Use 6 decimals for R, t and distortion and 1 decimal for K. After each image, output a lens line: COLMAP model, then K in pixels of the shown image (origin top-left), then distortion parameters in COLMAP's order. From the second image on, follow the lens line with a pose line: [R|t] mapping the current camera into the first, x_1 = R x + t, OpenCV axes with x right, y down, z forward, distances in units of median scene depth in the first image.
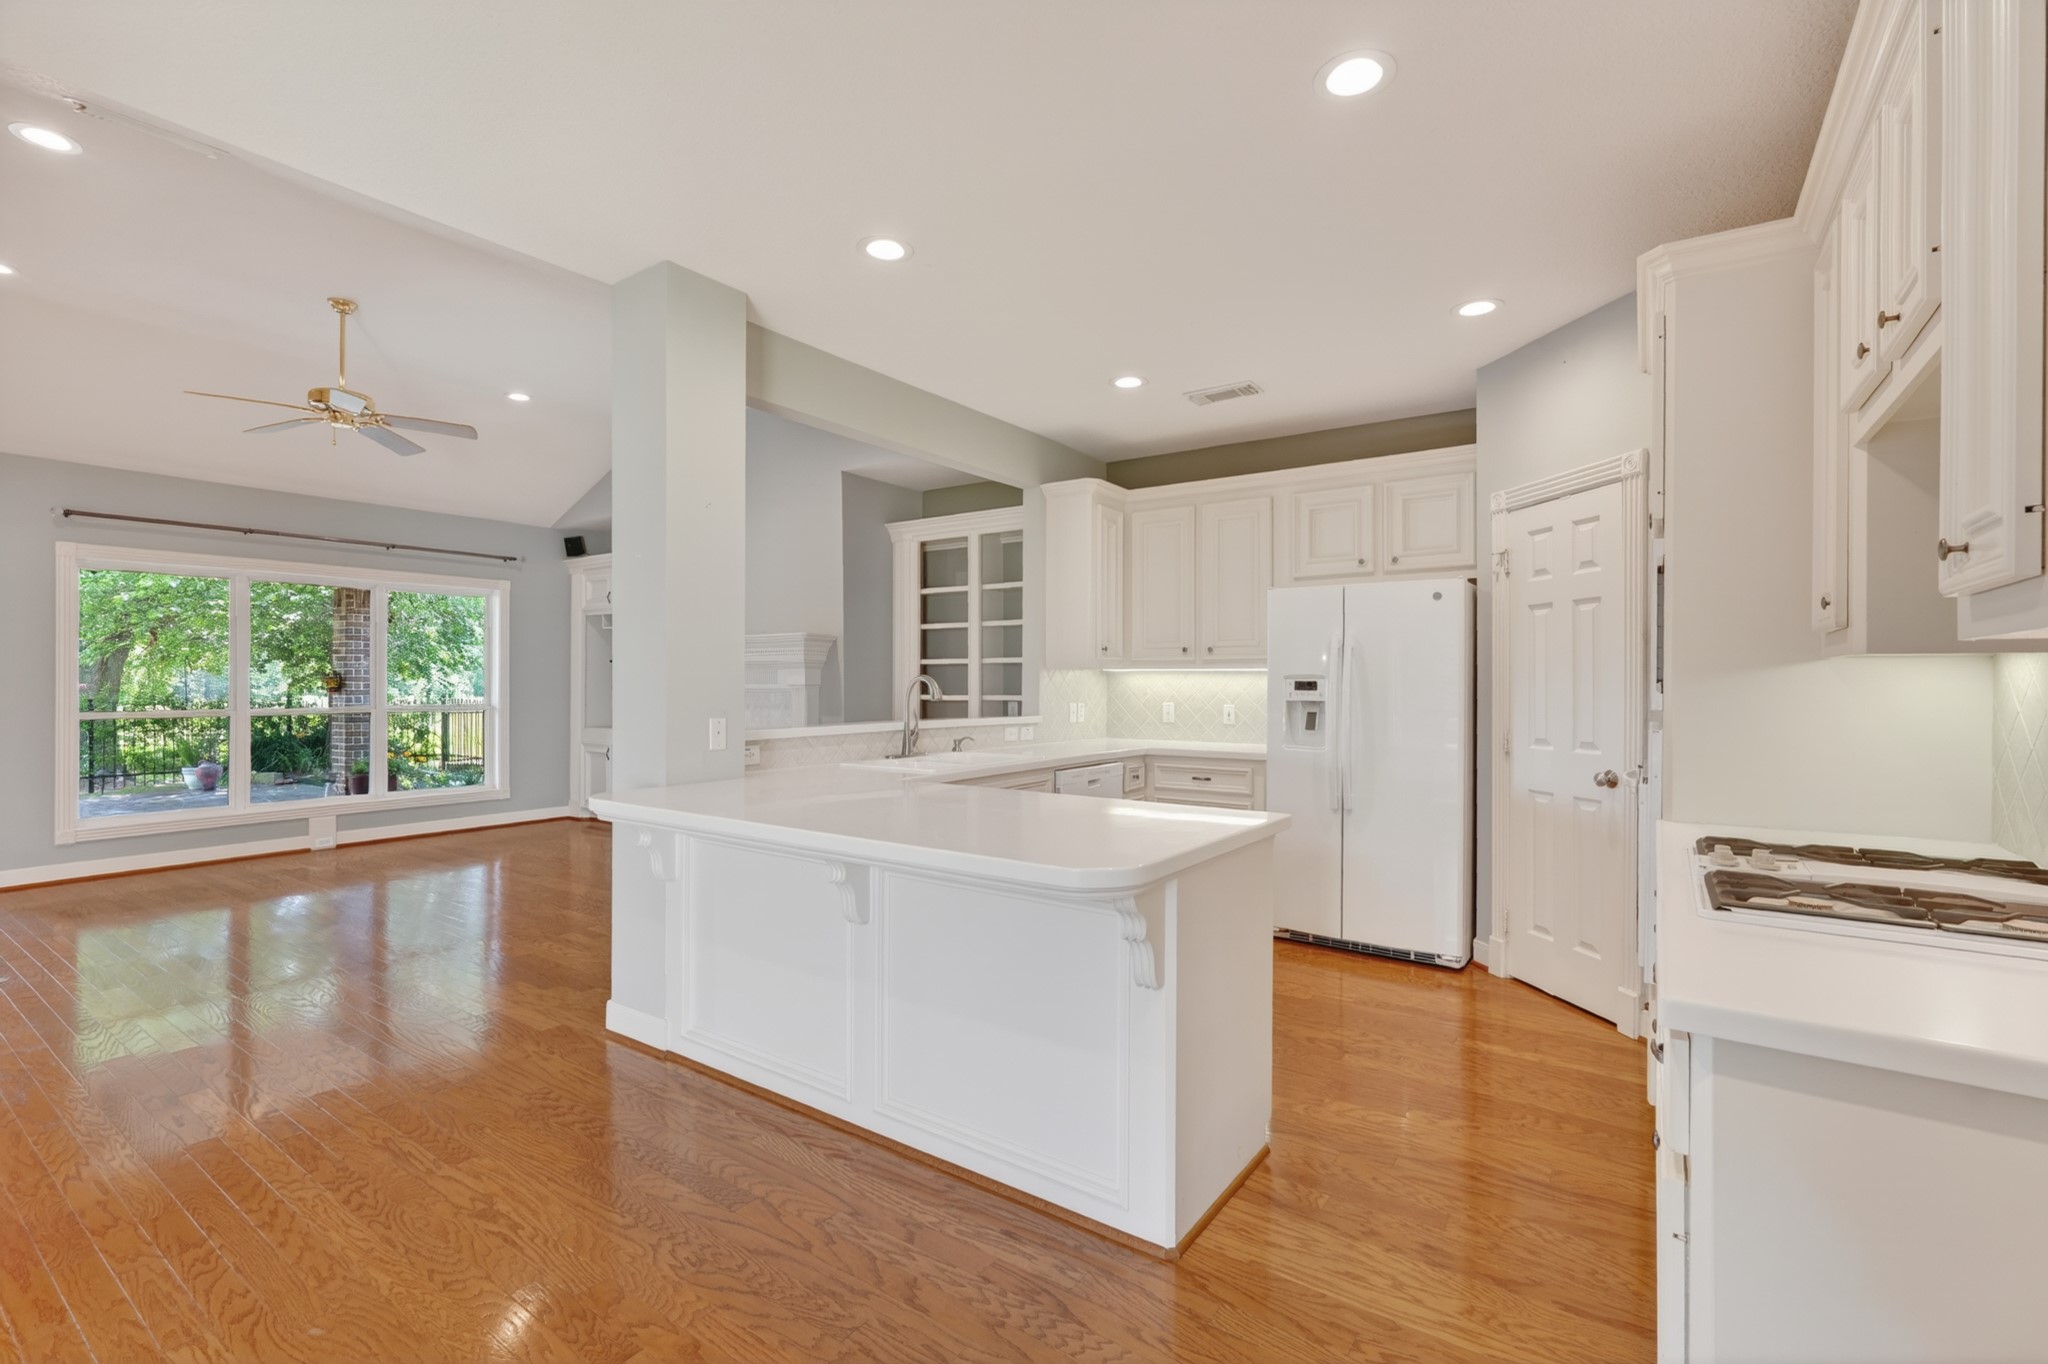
lens RADIAL K [[908.1, 0, 1018.1], [0, 908.1, 681.3], [0, 0, 1]] dist [-0.012396, 0.007028]
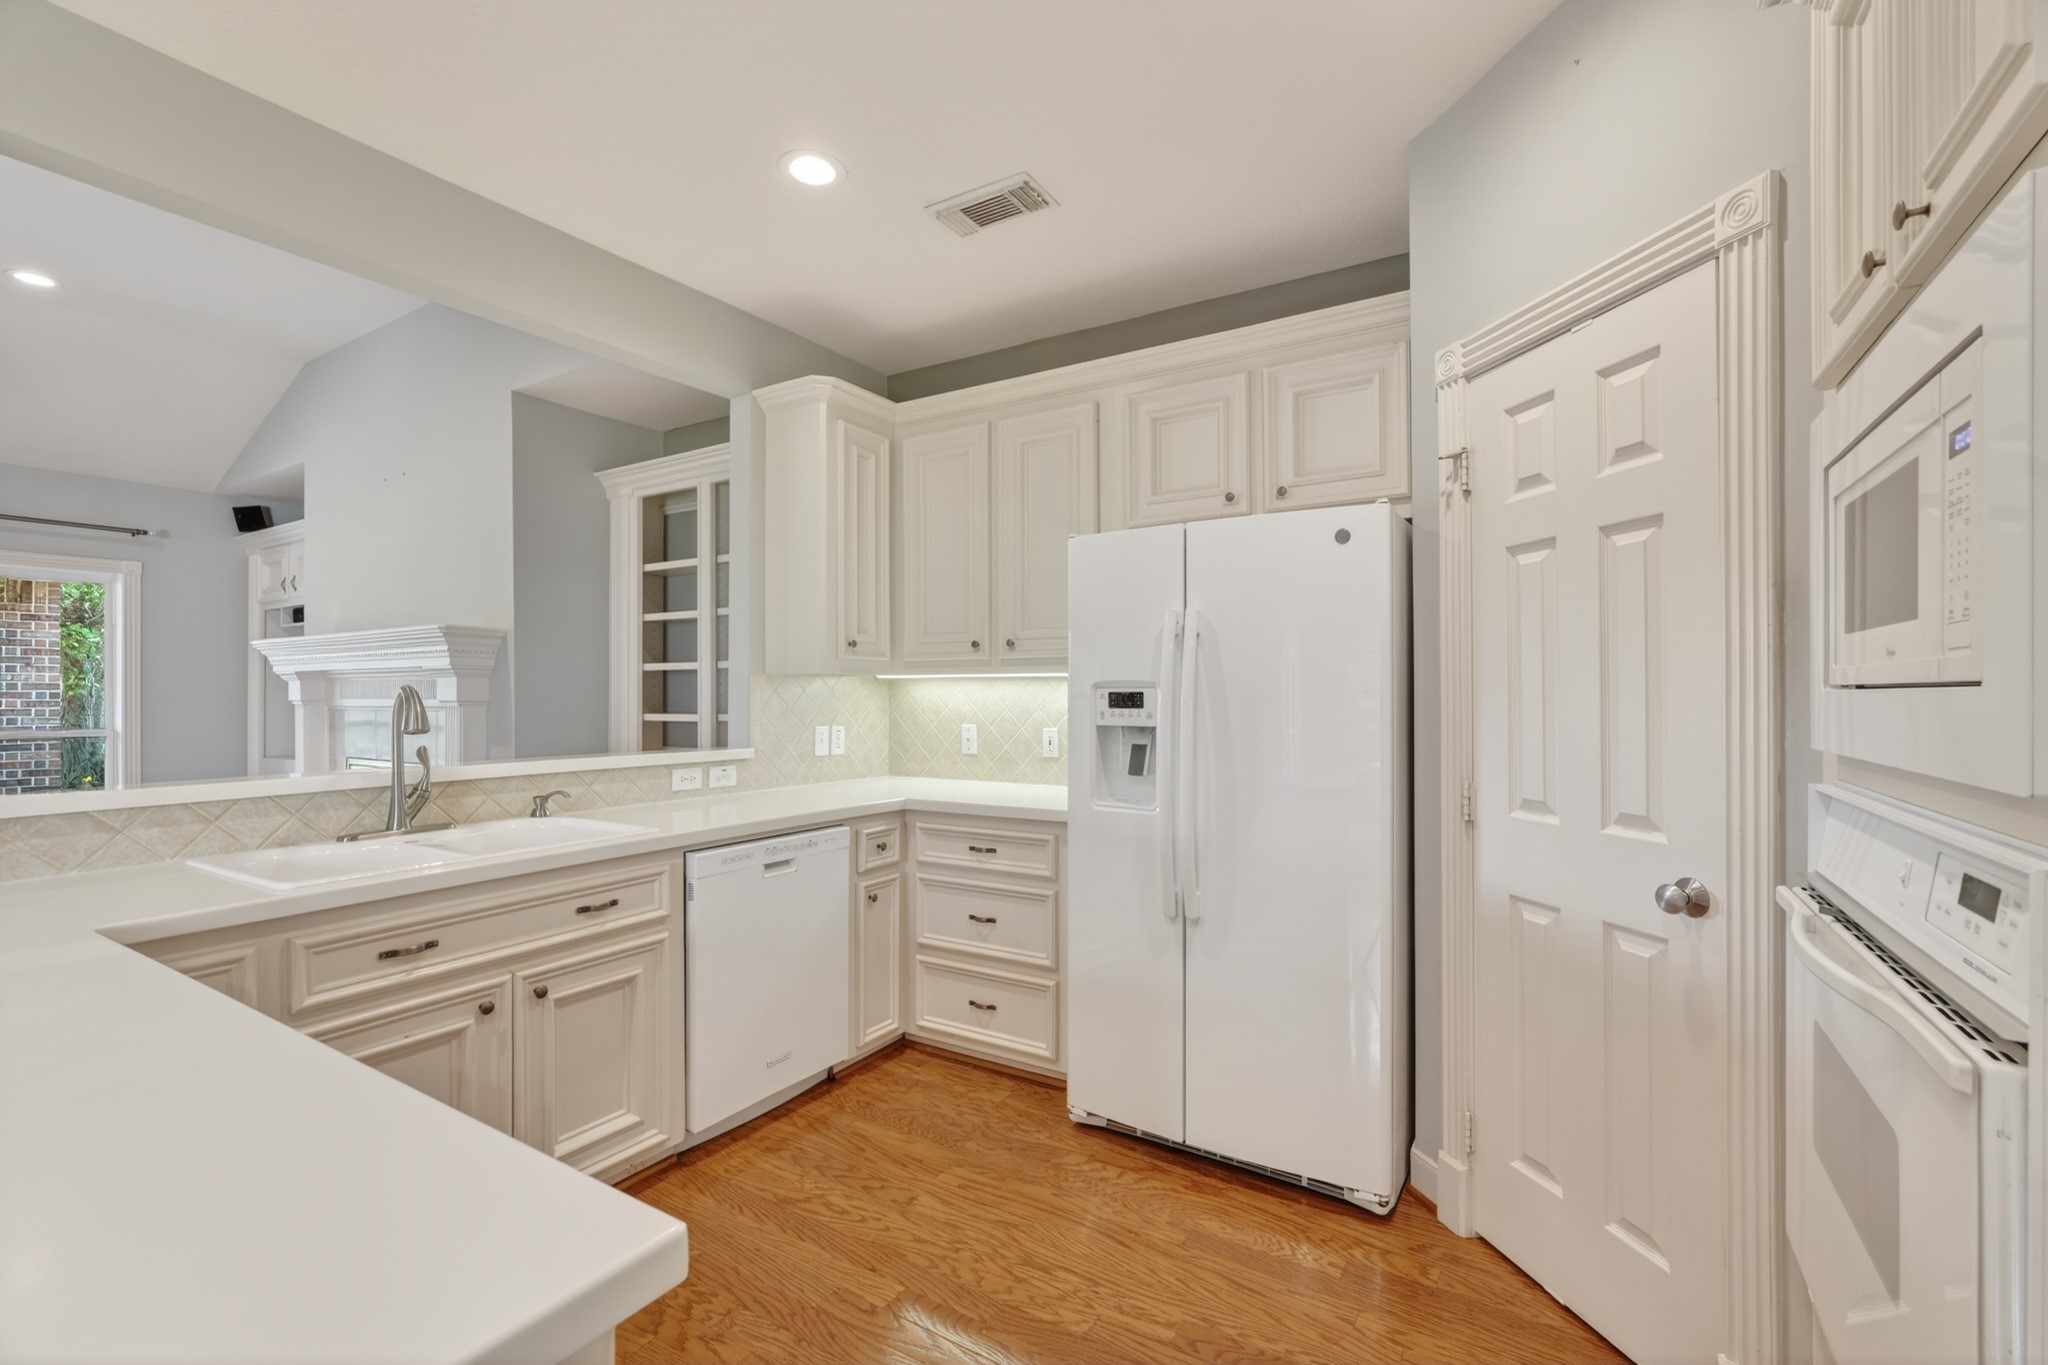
lens RADIAL K [[908.1, 0, 1009.8], [0, 908.1, 688.1], [0, 0, 1]] dist [-0.012396, 0.007028]
pose [[0.999004, -0.005631, 0.044266, 0.212631], [0.005811, 0.999975, -0.003945, -0.000880], [-0.044243, 0.004199, 0.999012, 0.413387]]
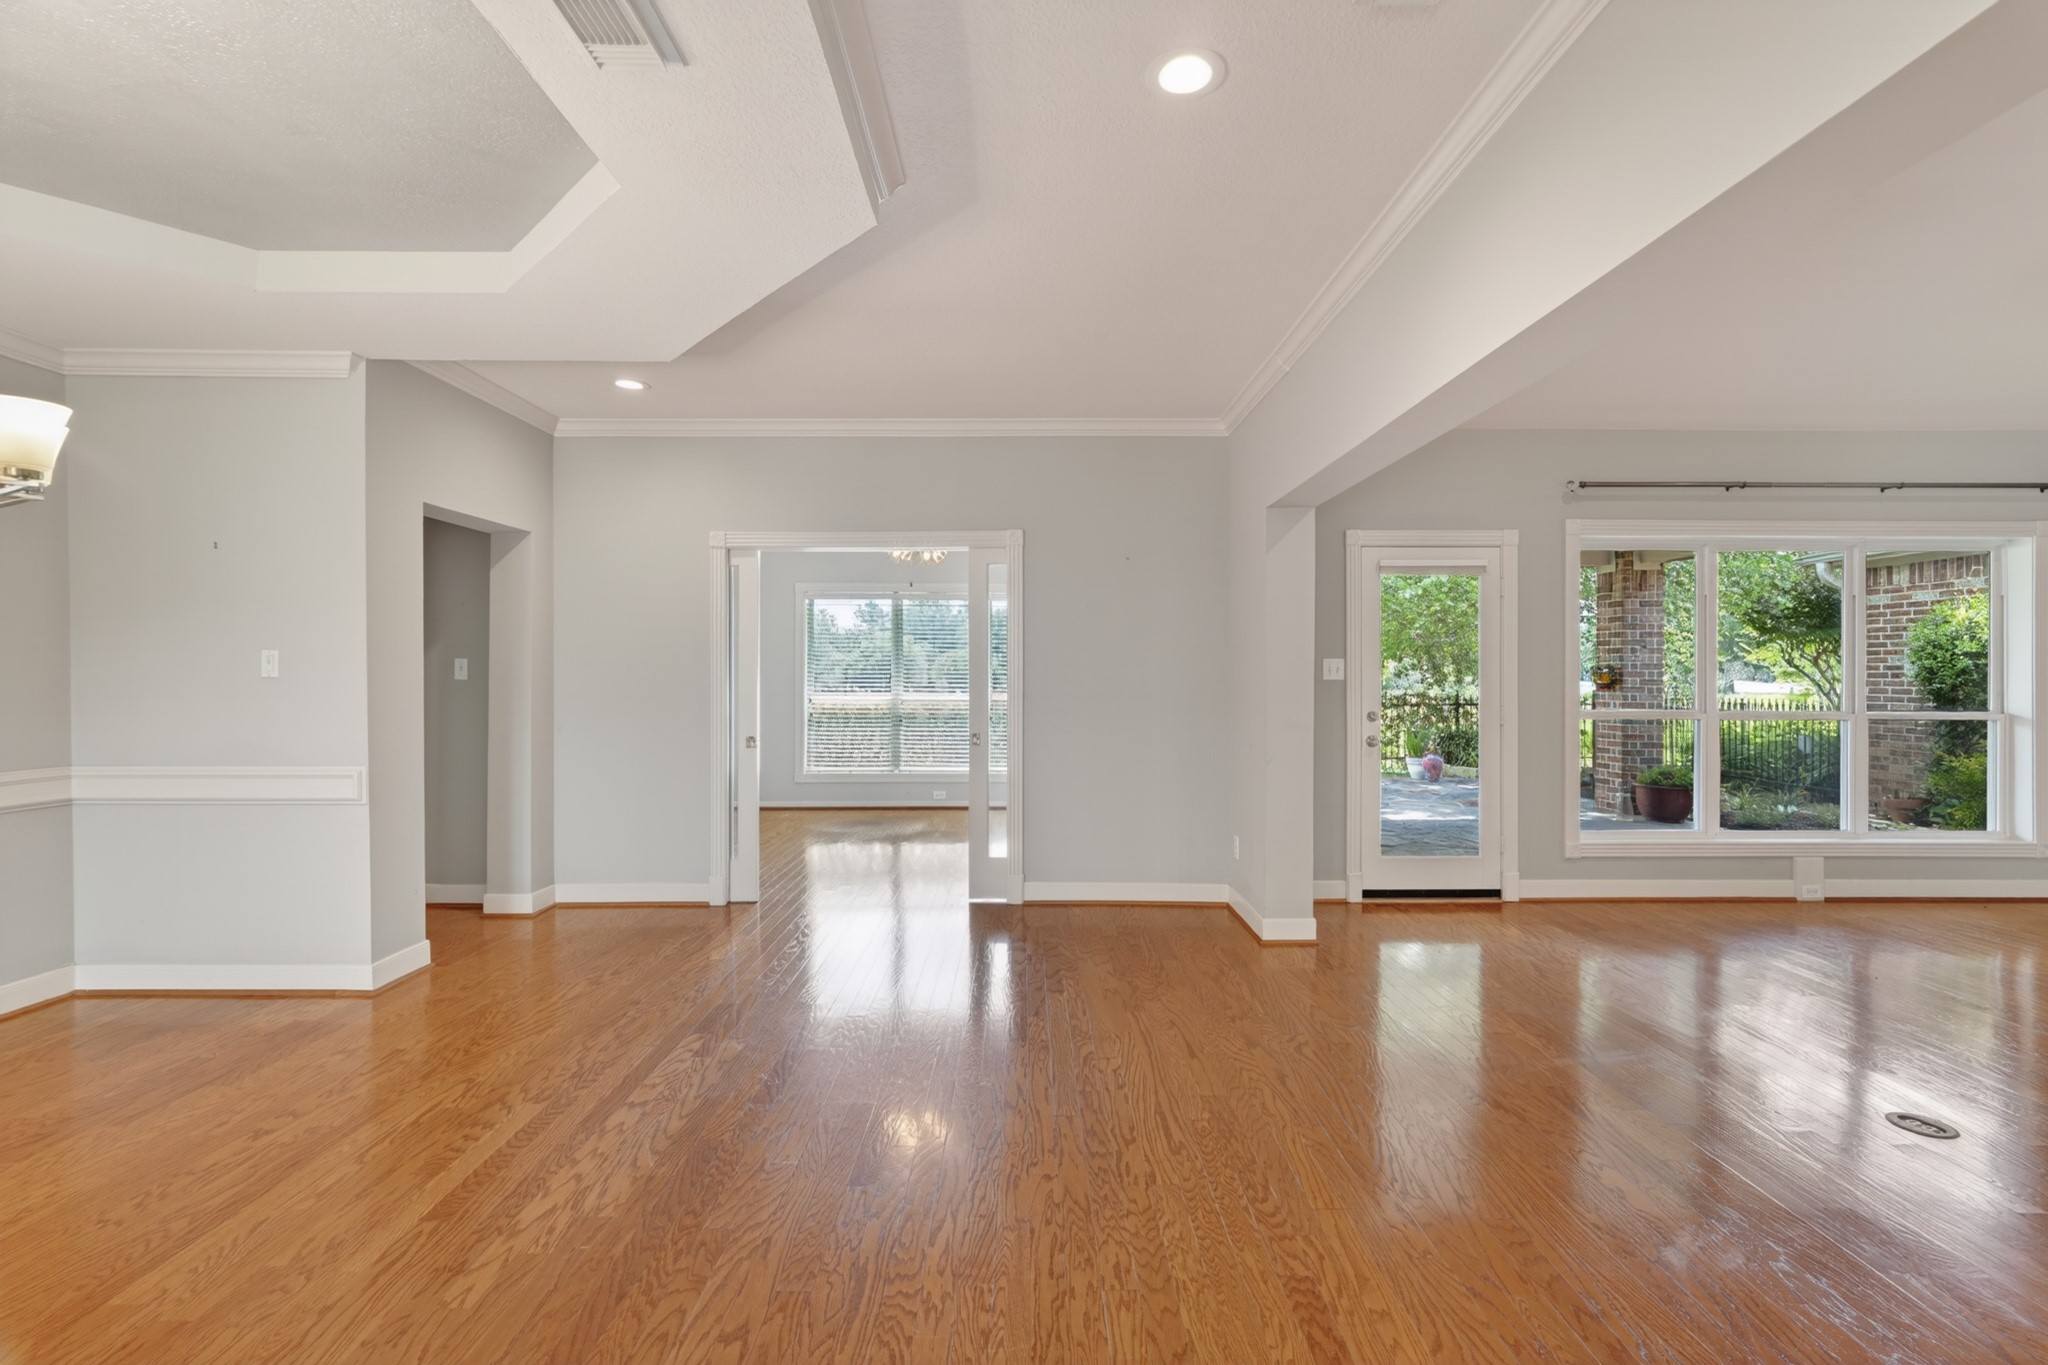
lens RADIAL K [[908.1, 0, 1025.4], [0, 908.1, 673.0], [0, 0, 1]] dist [-0.012396, 0.007028]
pose [[0.584742, -0.002131, -0.811217, -0.844570], [-0.001343, 0.999993, -0.003595, 0.001162], [0.811218, 0.003192, 0.584735, 0.056669]]
